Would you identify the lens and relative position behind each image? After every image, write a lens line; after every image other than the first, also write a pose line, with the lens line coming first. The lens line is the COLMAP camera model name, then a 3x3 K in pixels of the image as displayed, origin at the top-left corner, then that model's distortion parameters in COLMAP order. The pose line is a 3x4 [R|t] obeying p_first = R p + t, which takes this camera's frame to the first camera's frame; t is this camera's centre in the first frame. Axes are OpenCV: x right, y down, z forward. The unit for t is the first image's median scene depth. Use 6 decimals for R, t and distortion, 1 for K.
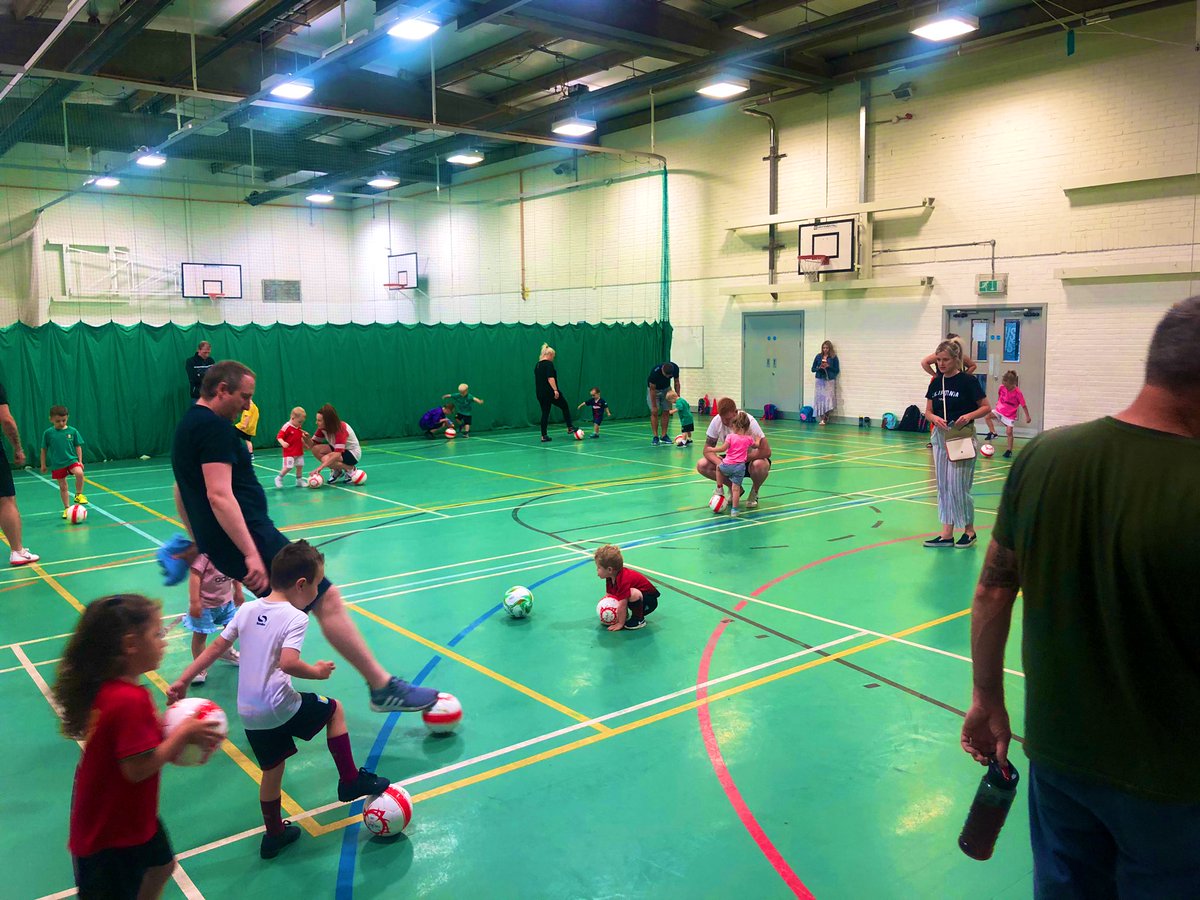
lens RADIAL K [[992.0, 0, 600.0], [0, 992.0, 450.0], [0, 0, 1]] dist [0.039523, -0.091440]
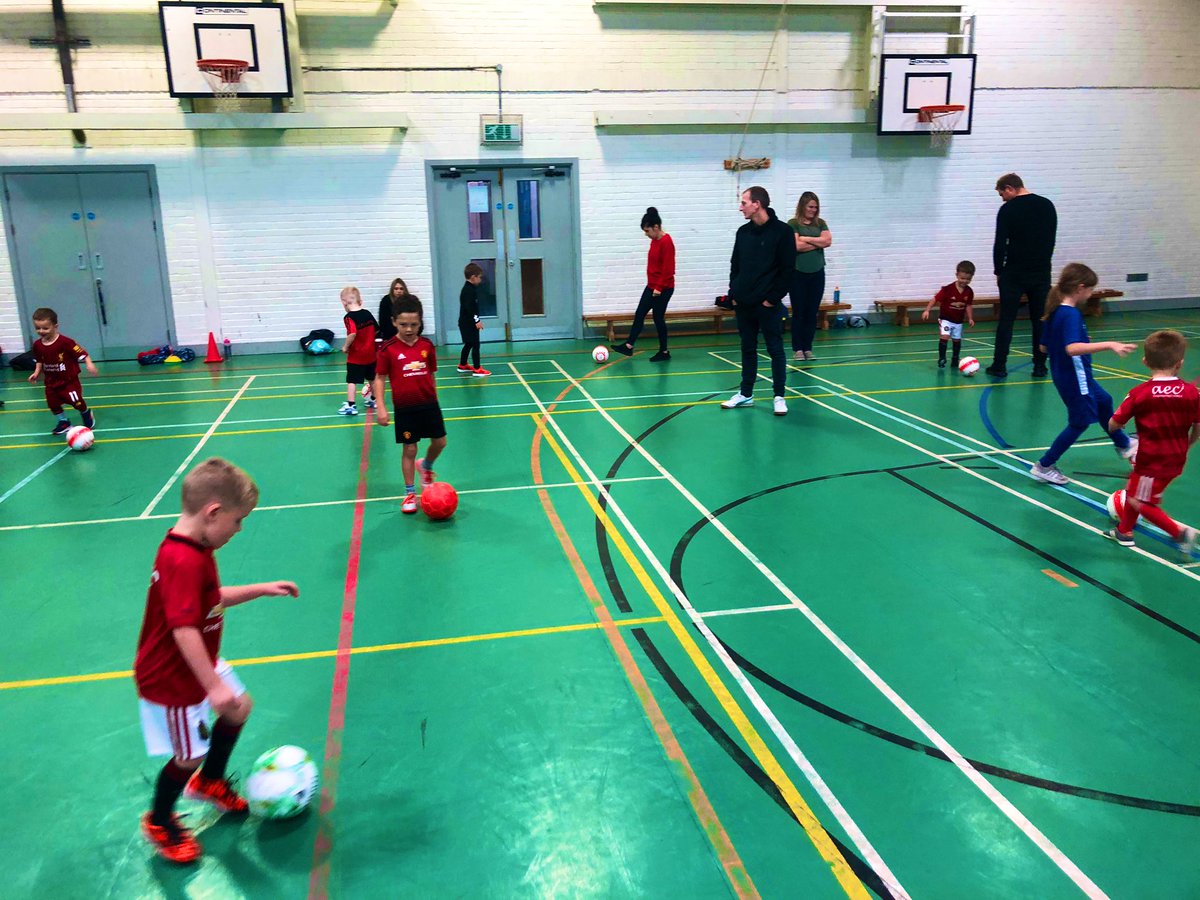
lens RADIAL K [[1006.3, 0, 600.0], [0, 1006.3, 450.0], [0, 0, 1]] dist [-0.007299, 0.028401]
pose [[0.467613, -0.214082, 0.857617, -0.222760], [0.122453, 0.976562, 0.177006, -0.056687], [-0.875411, 0.022248, 0.482868, 0.550239]]
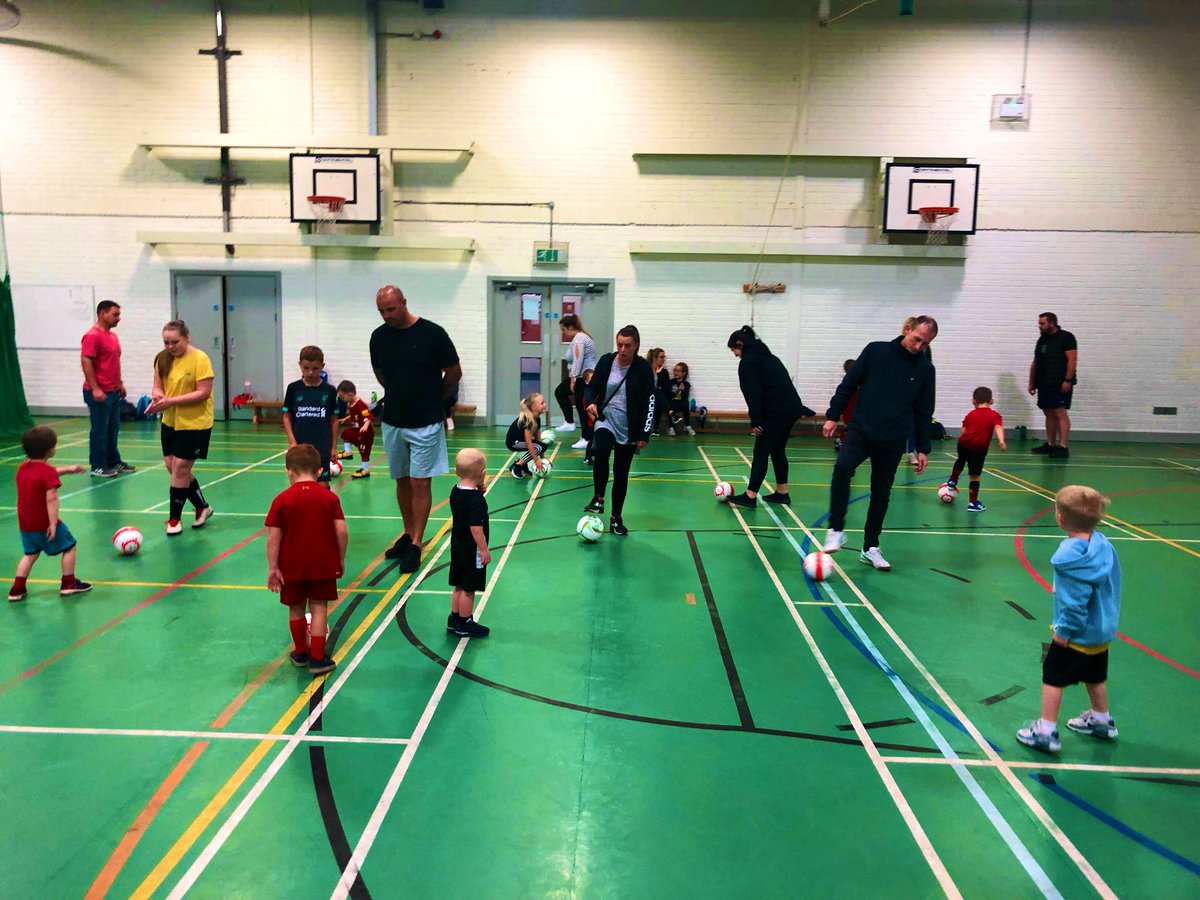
lens RADIAL K [[992.0, 0, 600.0], [0, 992.0, 450.0], [0, 0, 1]] dist [0.039523, -0.091440]
pose [[0.658031, -0.076717, 0.749073, -0.221010], [0.062235, 0.996934, 0.047431, -0.031805], [-0.750415, 0.015407, 0.660788, 0.368934]]
